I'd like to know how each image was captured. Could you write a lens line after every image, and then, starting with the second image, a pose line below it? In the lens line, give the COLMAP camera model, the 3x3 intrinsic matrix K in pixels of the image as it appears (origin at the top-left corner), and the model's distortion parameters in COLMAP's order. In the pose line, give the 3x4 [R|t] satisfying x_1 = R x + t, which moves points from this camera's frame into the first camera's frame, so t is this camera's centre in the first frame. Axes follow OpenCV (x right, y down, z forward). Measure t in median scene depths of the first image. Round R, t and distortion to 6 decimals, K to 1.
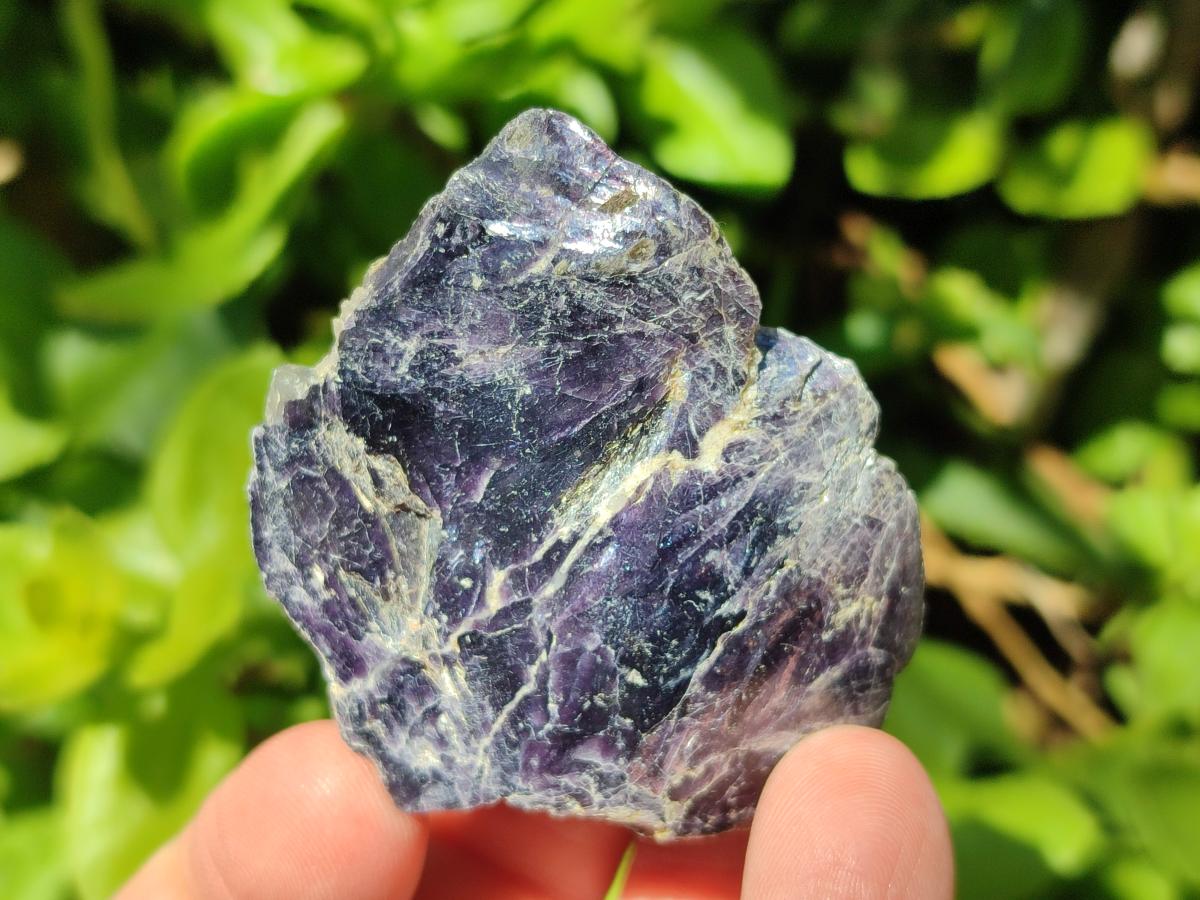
lens RADIAL K [[1835.2, 0, 600.0], [0, 1835.2, 450.0], [0, 0, 1]] dist [0.291658, -0.009345]
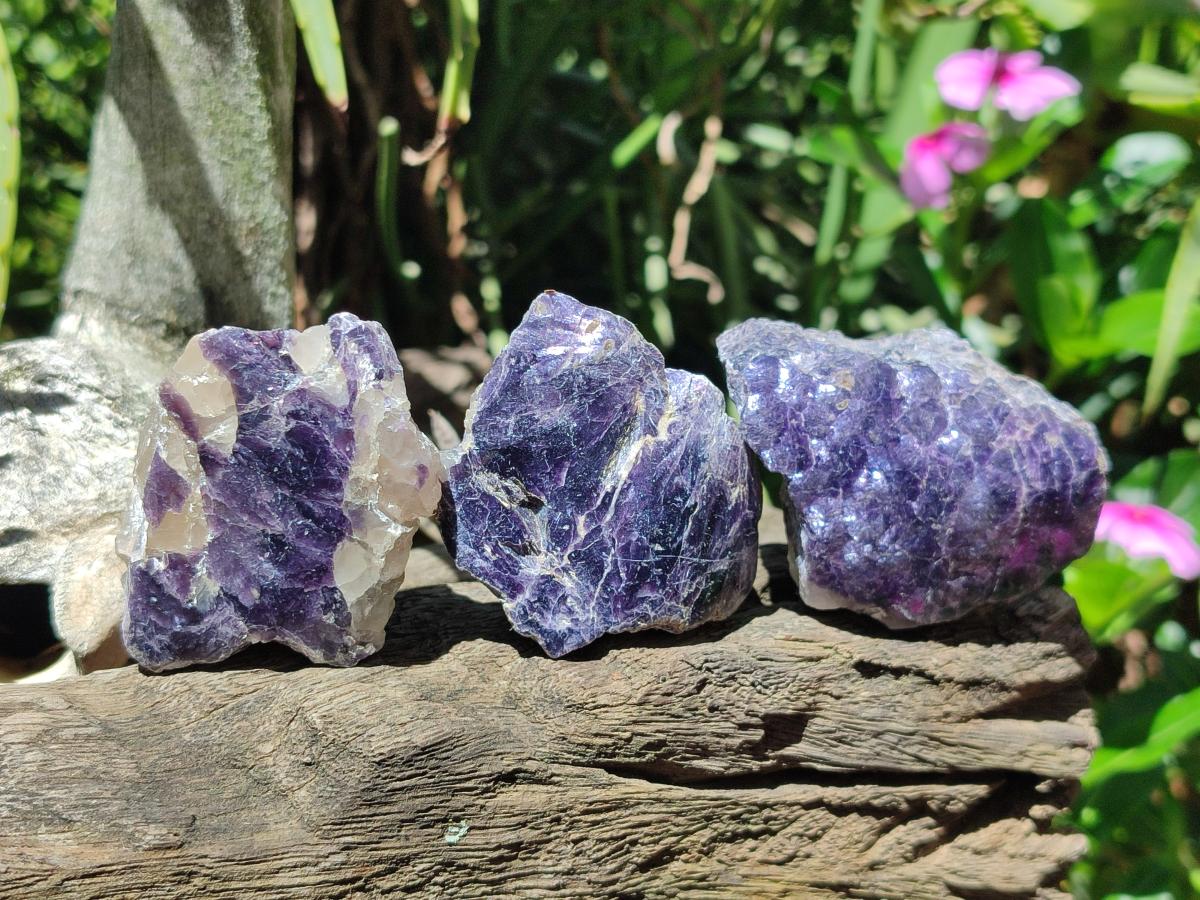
lens RADIAL K [[1835.2, 0, 600.0], [0, 1835.2, 450.0], [0, 0, 1]] dist [0.291658, -0.009345]
pose [[0.921772, -0.266518, 0.281609, -0.584140], [0.290066, 0.955961, -0.044719, 0.092226], [-0.257289, 0.122906, 0.958487, -0.948357]]
